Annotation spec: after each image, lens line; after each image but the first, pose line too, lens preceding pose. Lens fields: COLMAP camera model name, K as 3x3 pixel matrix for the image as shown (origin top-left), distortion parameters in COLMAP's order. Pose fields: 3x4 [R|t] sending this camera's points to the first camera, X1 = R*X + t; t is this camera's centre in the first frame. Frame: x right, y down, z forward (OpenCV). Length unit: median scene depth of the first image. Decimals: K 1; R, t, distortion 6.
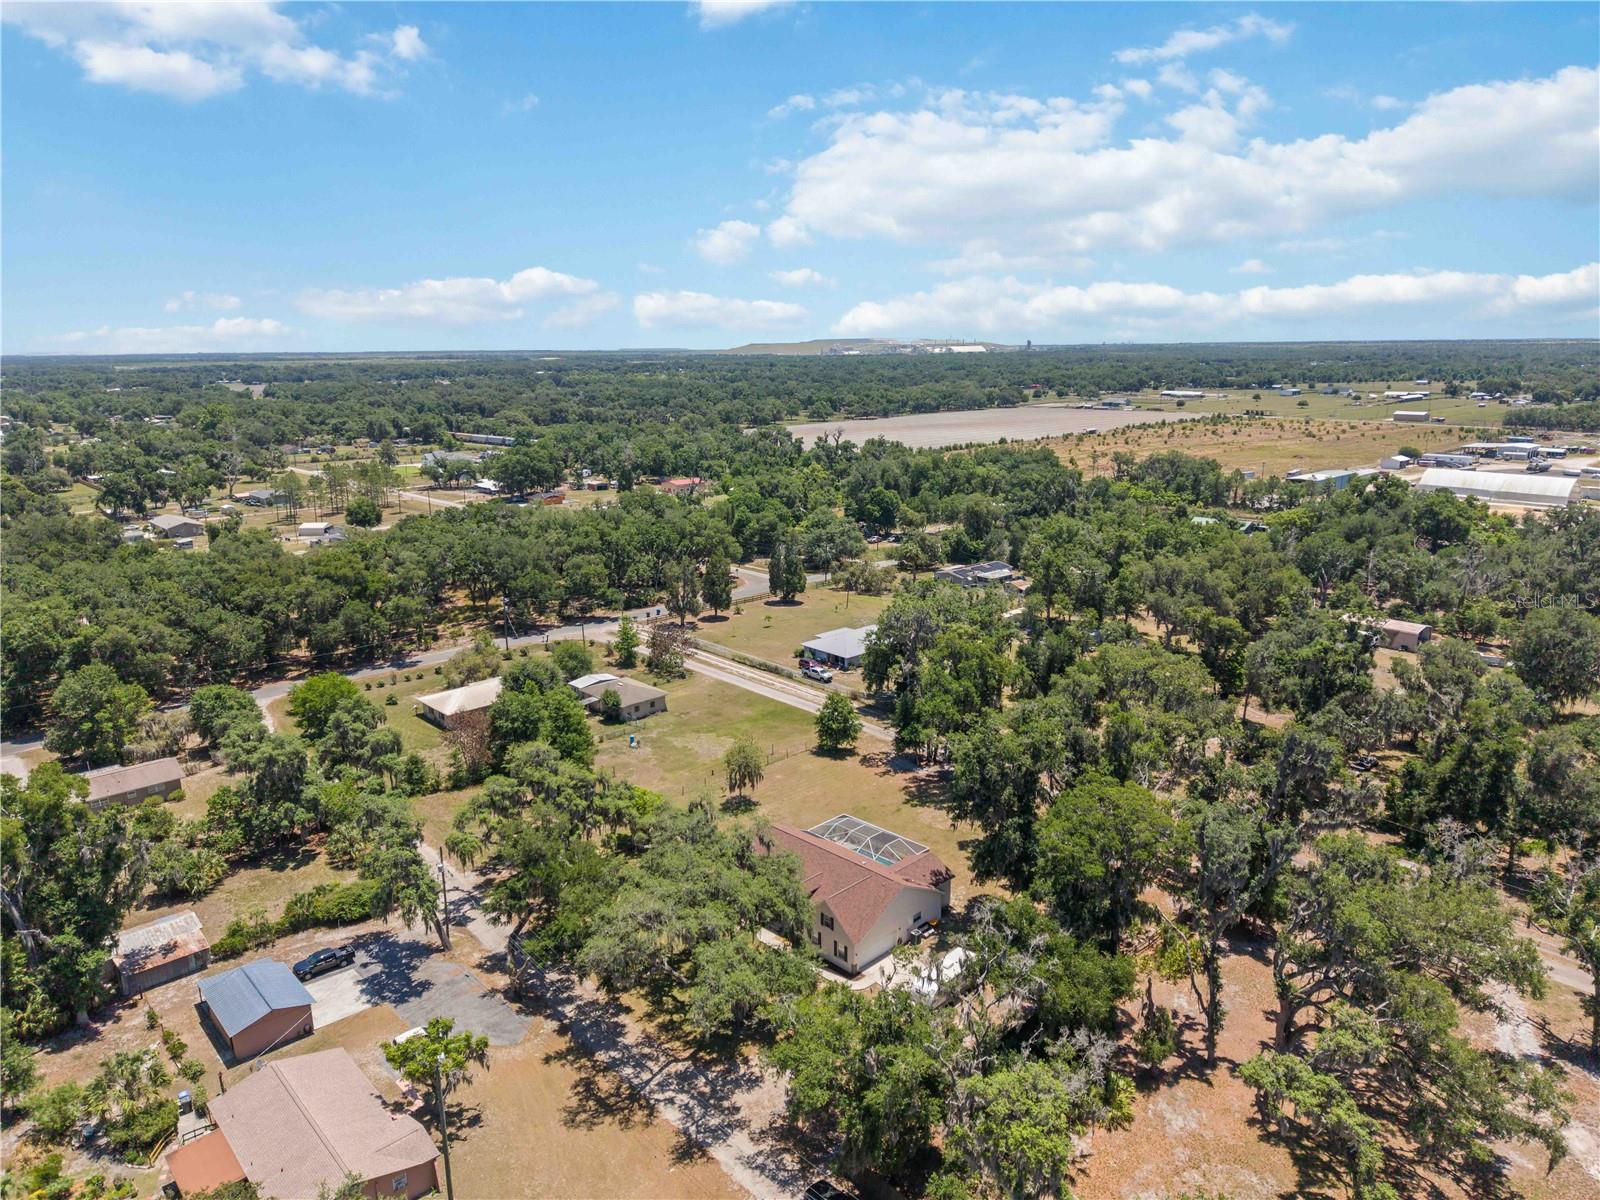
lens RADIAL K [[1068.8, 0, 806.9], [0, 1068.8, 610.4], [0, 0, 1]] dist [0.036921, -0.040198]
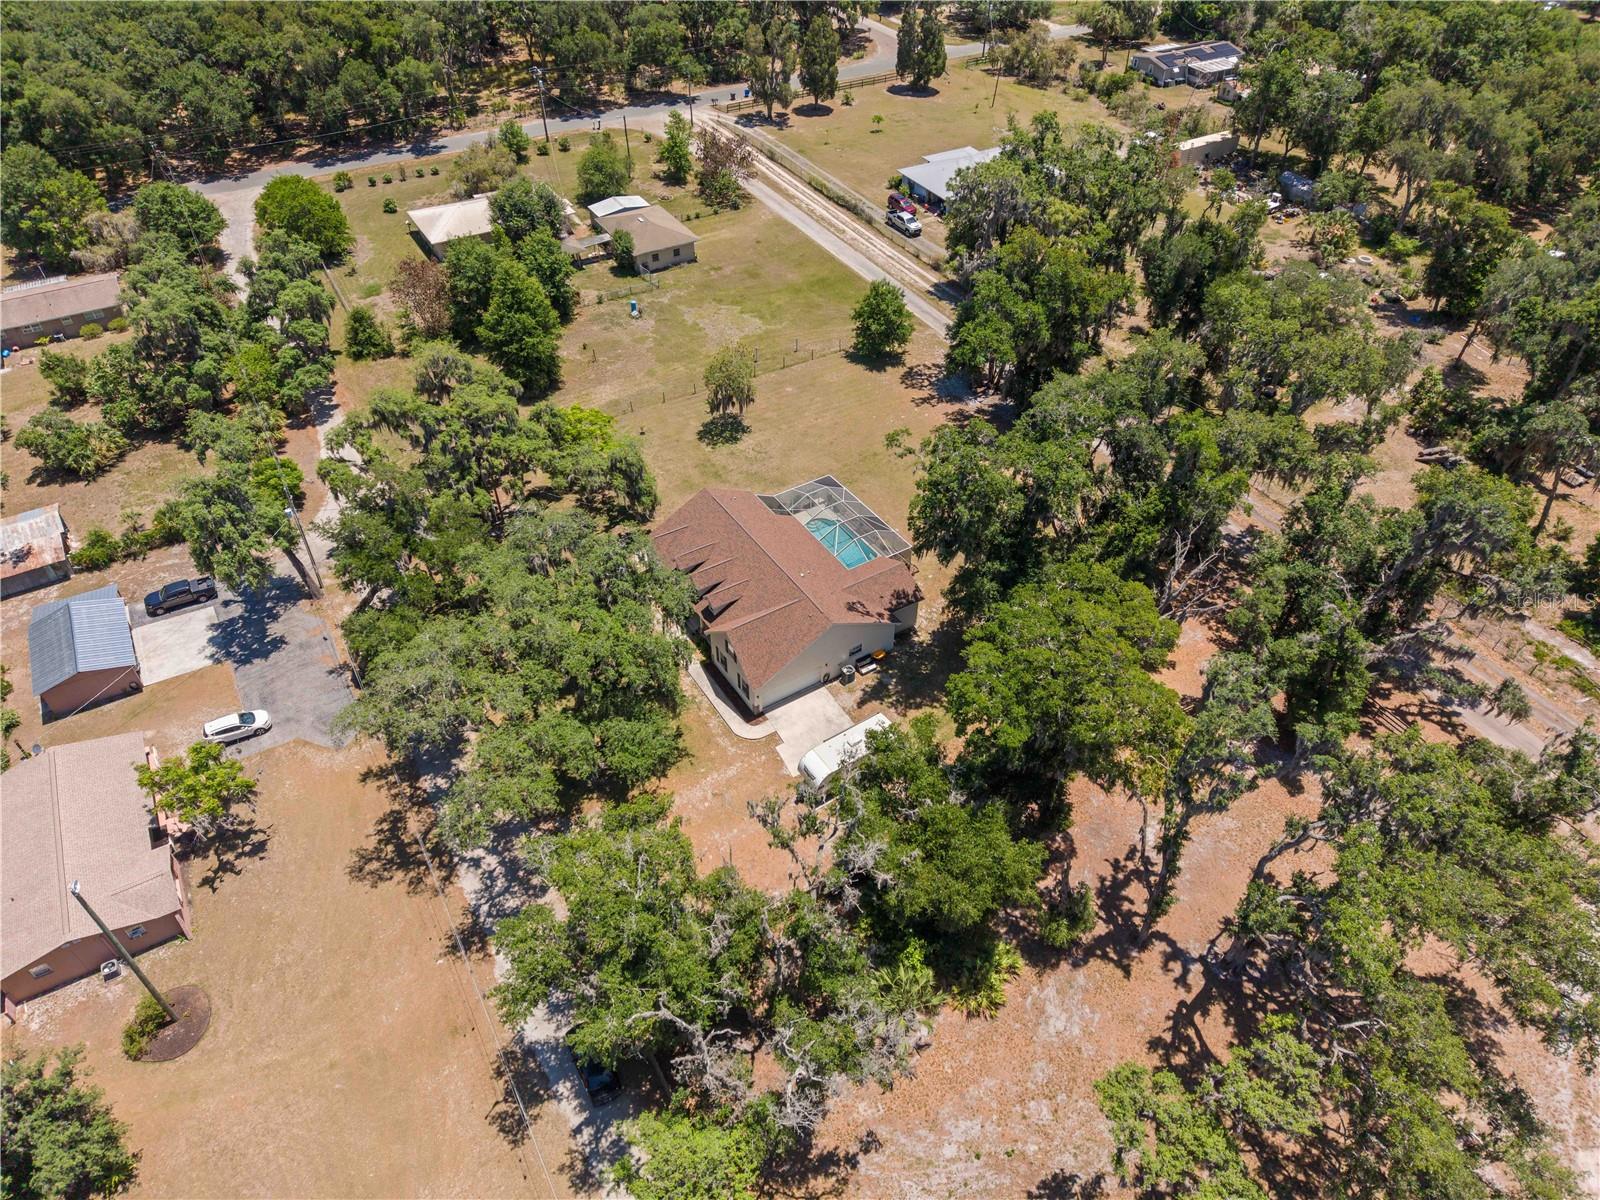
lens RADIAL K [[1068.8, 0, 804.0], [0, 1068.8, 610.0], [0, 0, 1]] dist [0.036921, -0.040198]
pose [[0.975531, 0.159199, -0.151641, 0.126471], [-0.066323, 0.870662, 0.487389, -0.086334], [0.209620, -0.465406, 0.859917, 0.230477]]
